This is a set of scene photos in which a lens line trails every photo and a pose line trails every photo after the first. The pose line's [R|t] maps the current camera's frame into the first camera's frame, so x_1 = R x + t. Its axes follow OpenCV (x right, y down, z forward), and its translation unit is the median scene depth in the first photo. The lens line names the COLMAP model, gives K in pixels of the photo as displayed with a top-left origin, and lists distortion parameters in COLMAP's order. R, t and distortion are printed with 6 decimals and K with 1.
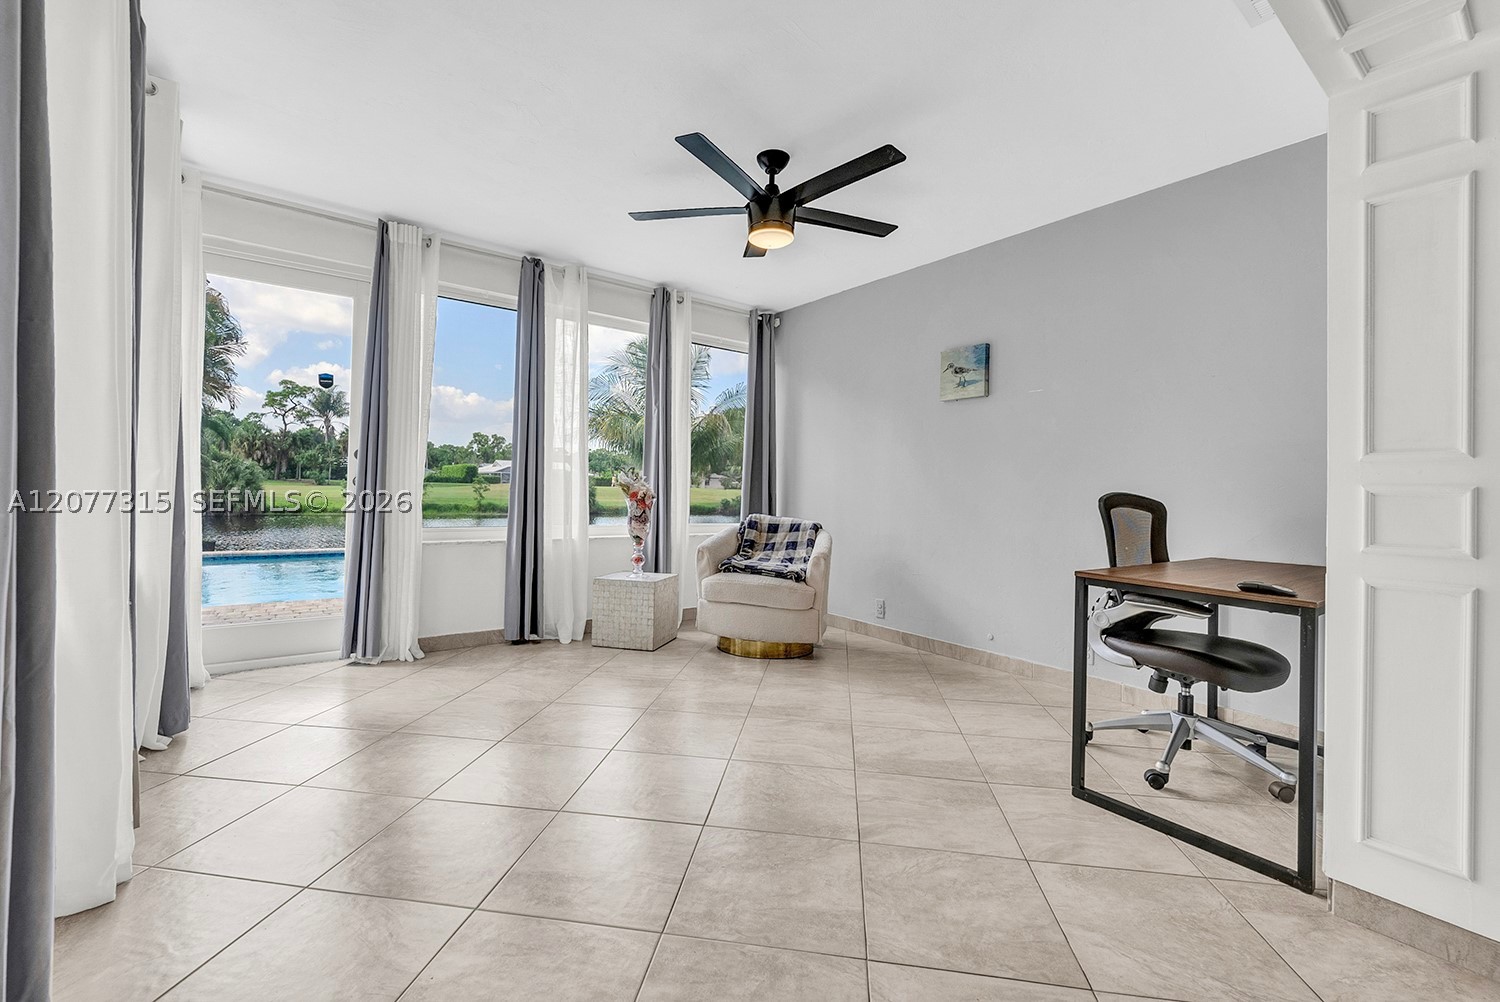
lens RADIAL K [[618.1, 0, 750.3], [0, 618.1, 490.3], [0, 0, 1]] dist [-0.001531, -0.000313]
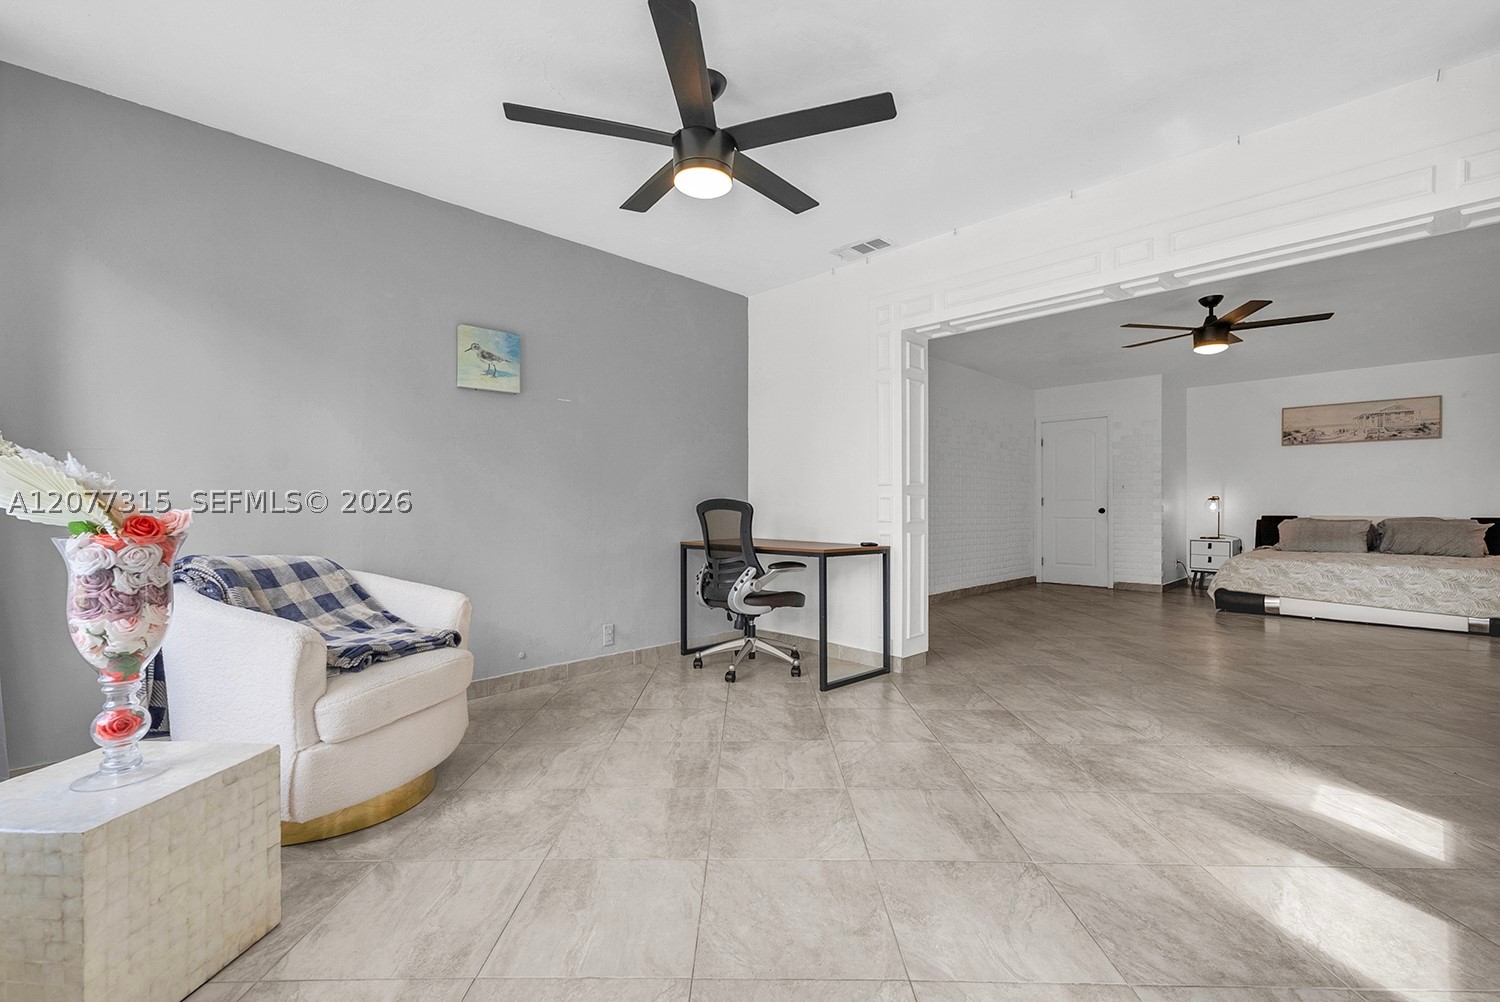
lens RADIAL K [[618.1, 0, 750.3], [0, 618.1, 490.3], [0, 0, 1]] dist [-0.001531, -0.000313]
pose [[-0.133887, 0.014311, 0.990893, -0.693251], [-0.010397, 0.999820, -0.015845, 0.002152], [-0.990942, -0.012423, -0.133714, 0.942508]]
